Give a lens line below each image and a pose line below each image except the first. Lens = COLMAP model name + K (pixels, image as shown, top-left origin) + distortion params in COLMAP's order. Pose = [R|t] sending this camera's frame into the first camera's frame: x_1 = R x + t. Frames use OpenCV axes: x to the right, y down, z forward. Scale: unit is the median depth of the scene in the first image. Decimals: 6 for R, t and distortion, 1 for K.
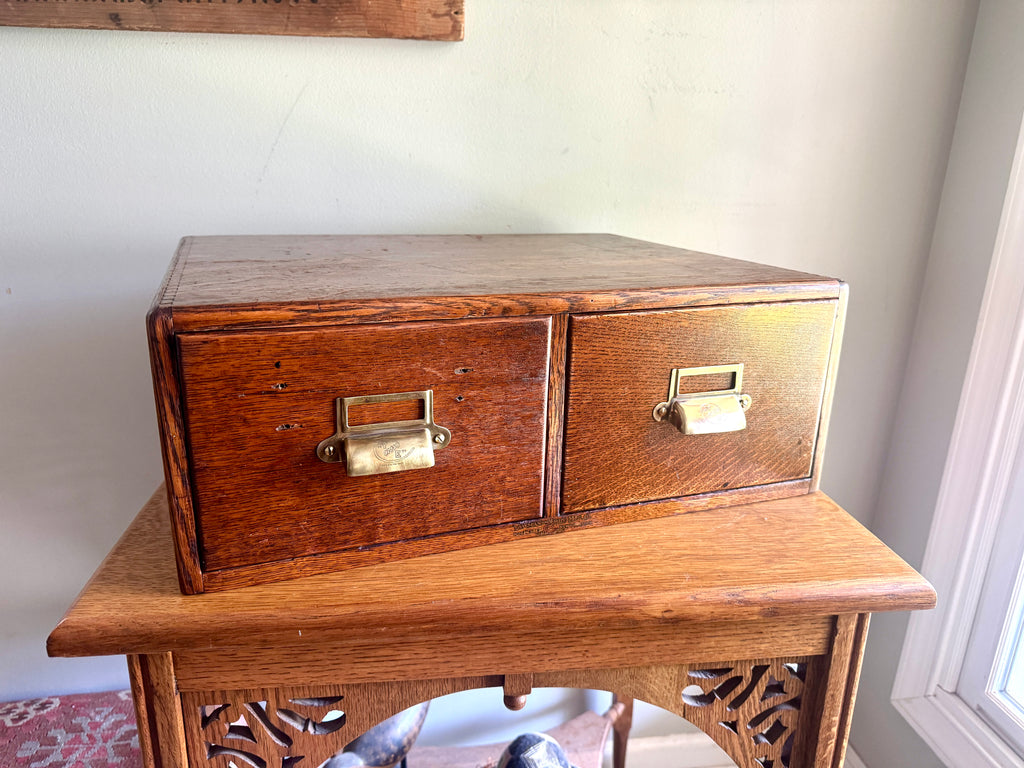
lens RADIAL K [[737.4, 0, 509.9], [0, 737.4, 388.2], [0, 0, 1]] dist [0.008662, -0.026153]
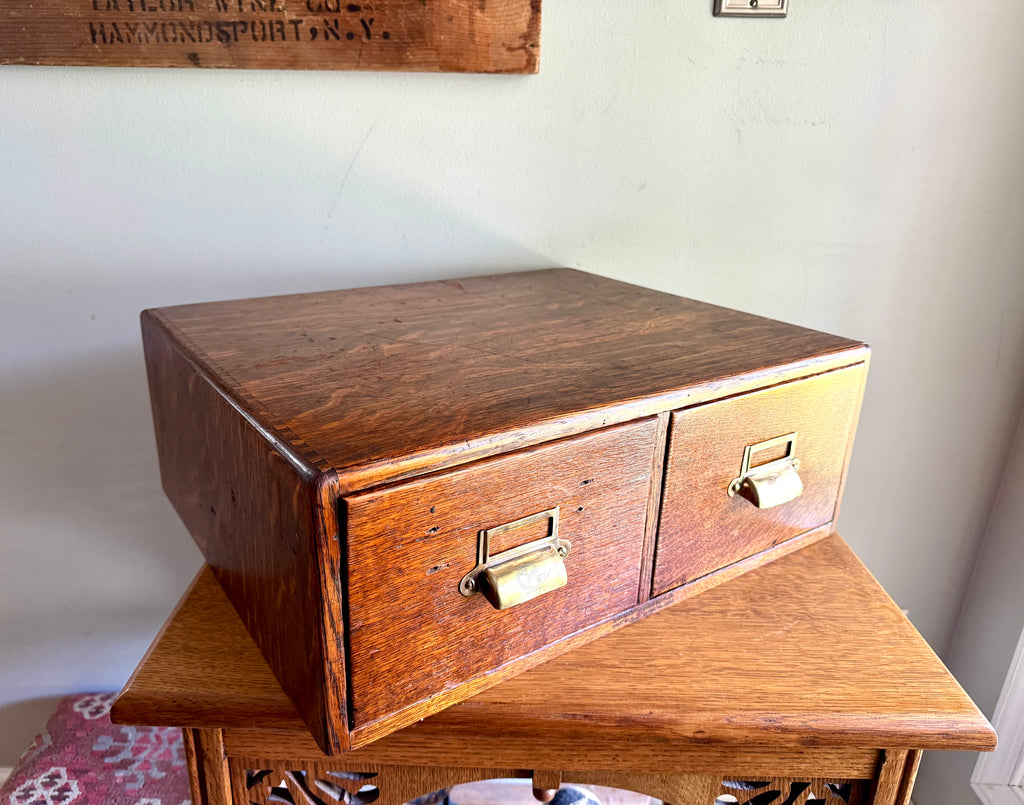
lens RADIAL K [[777.3, 0, 491.3], [0, 777.3, 404.1], [0, 0, 1]] dist [-0.019050, 0.008786]
pose [[0.990391, 0.050919, -0.128582, 0.047587], [-0.044173, 0.997521, 0.054780, -0.170082], [0.131053, -0.048574, 0.990185, -0.034004]]
